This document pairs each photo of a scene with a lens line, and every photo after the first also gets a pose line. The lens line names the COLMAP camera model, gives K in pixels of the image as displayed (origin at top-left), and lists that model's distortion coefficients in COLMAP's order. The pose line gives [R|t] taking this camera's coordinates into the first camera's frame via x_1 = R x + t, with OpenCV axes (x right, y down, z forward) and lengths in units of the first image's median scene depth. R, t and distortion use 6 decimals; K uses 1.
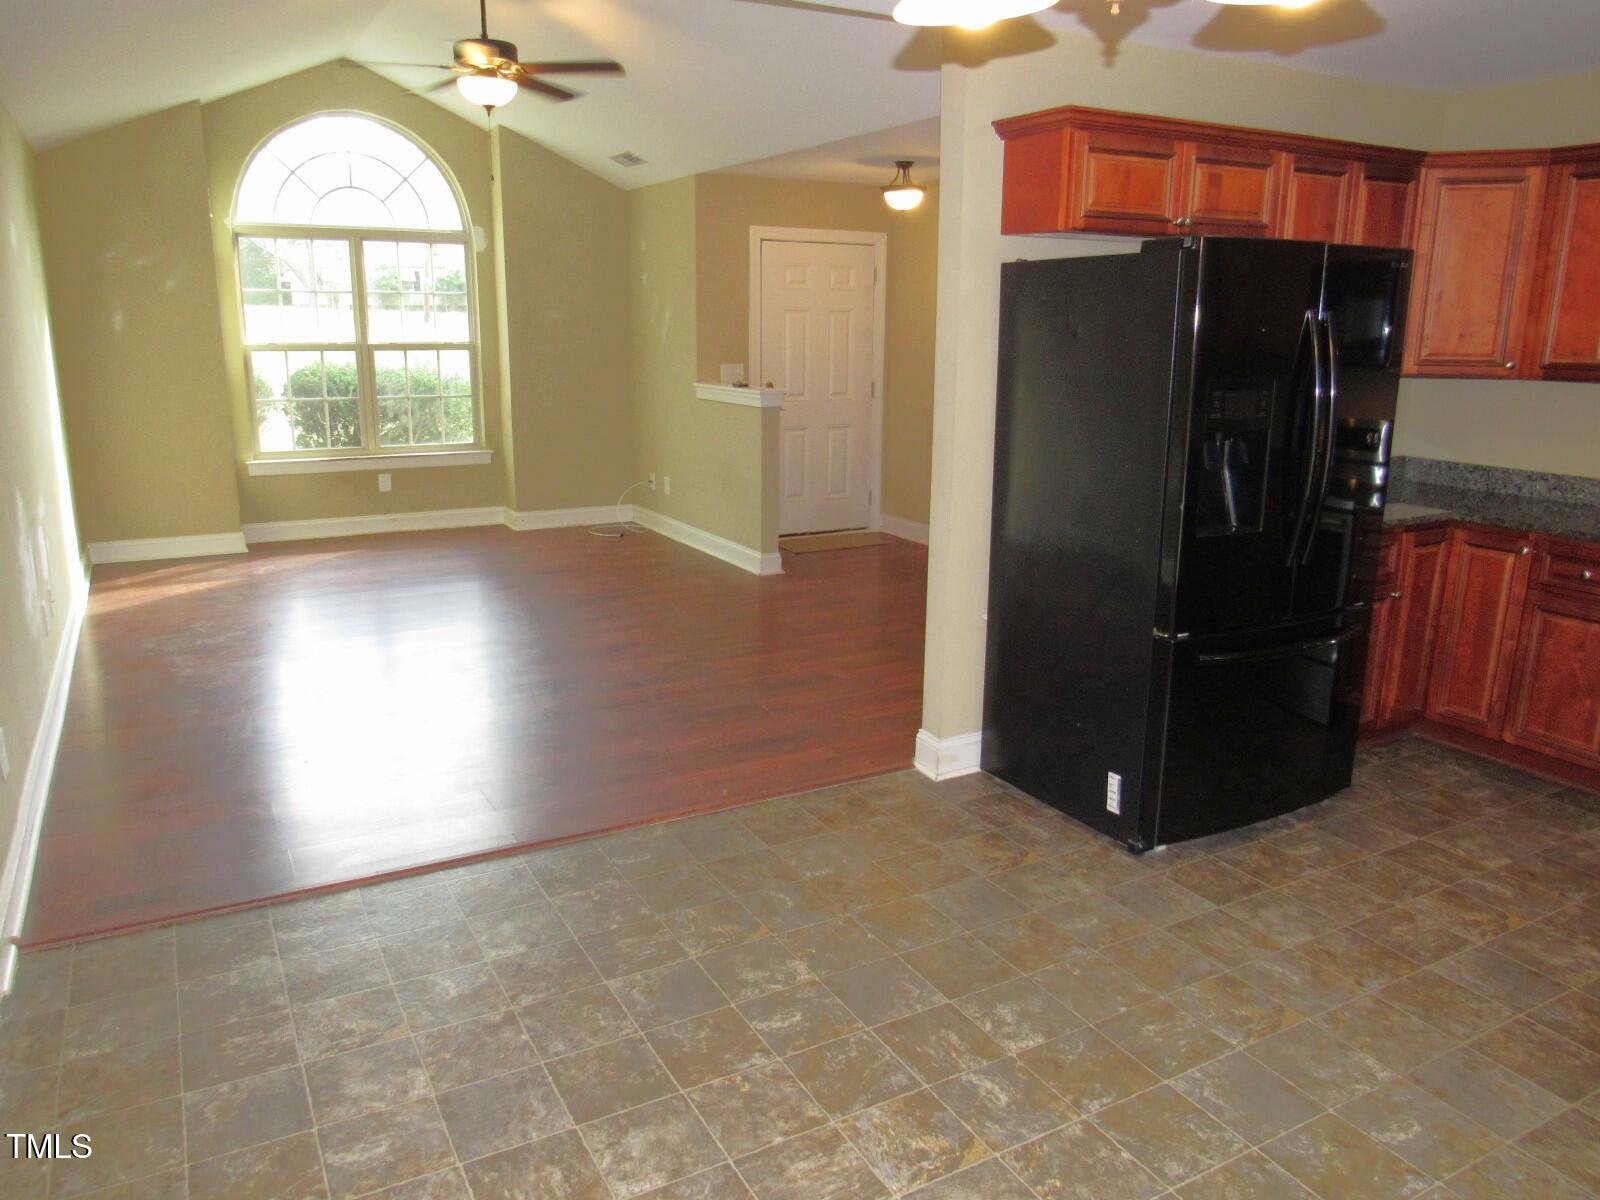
lens RADIAL K [[1143.2, 0, 810.7], [0, 1143.2, 595.9], [0, 0, 1]] dist [-0.024372, 0.000496]
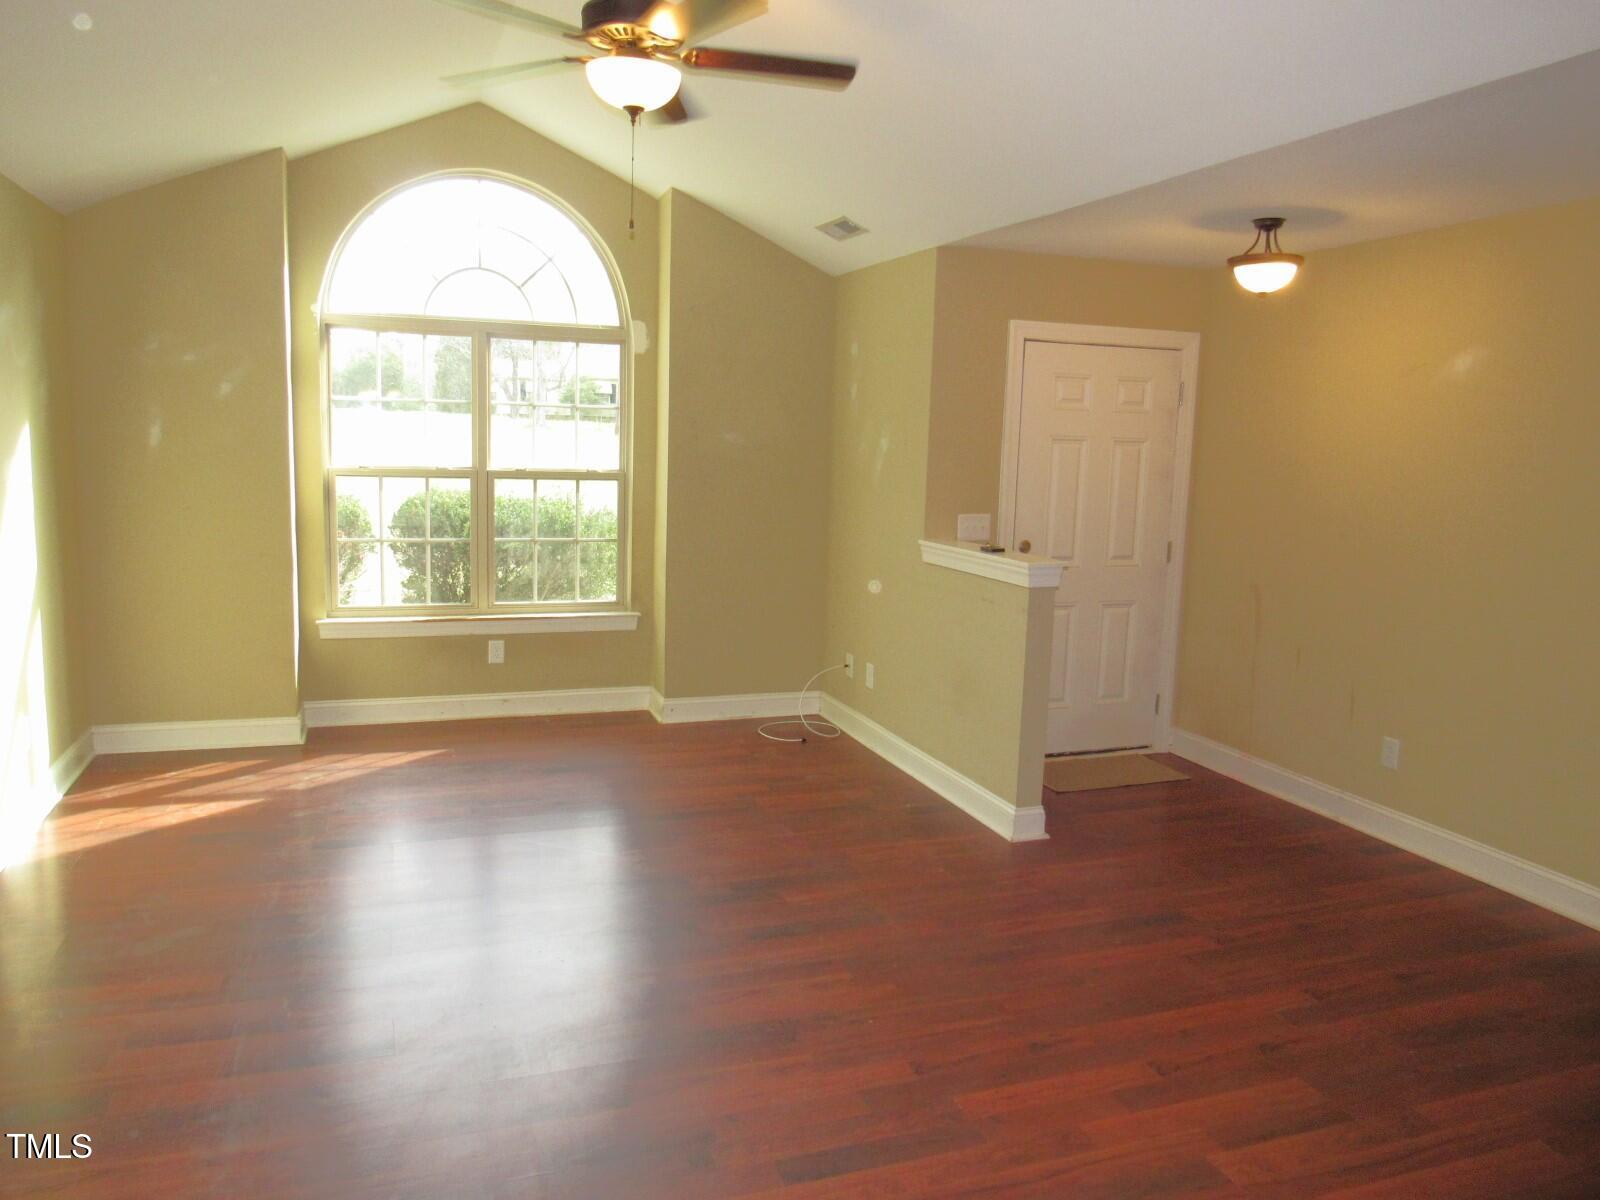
lens RADIAL K [[1143.2, 0, 810.7], [0, 1143.2, 595.9], [0, 0, 1]] dist [-0.024372, 0.000496]
pose [[0.987480, 0.041544, -0.152175, -0.056235], [-0.056452, 0.993876, -0.094995, -0.077358], [0.147297, 0.102396, 0.983778, 0.289469]]
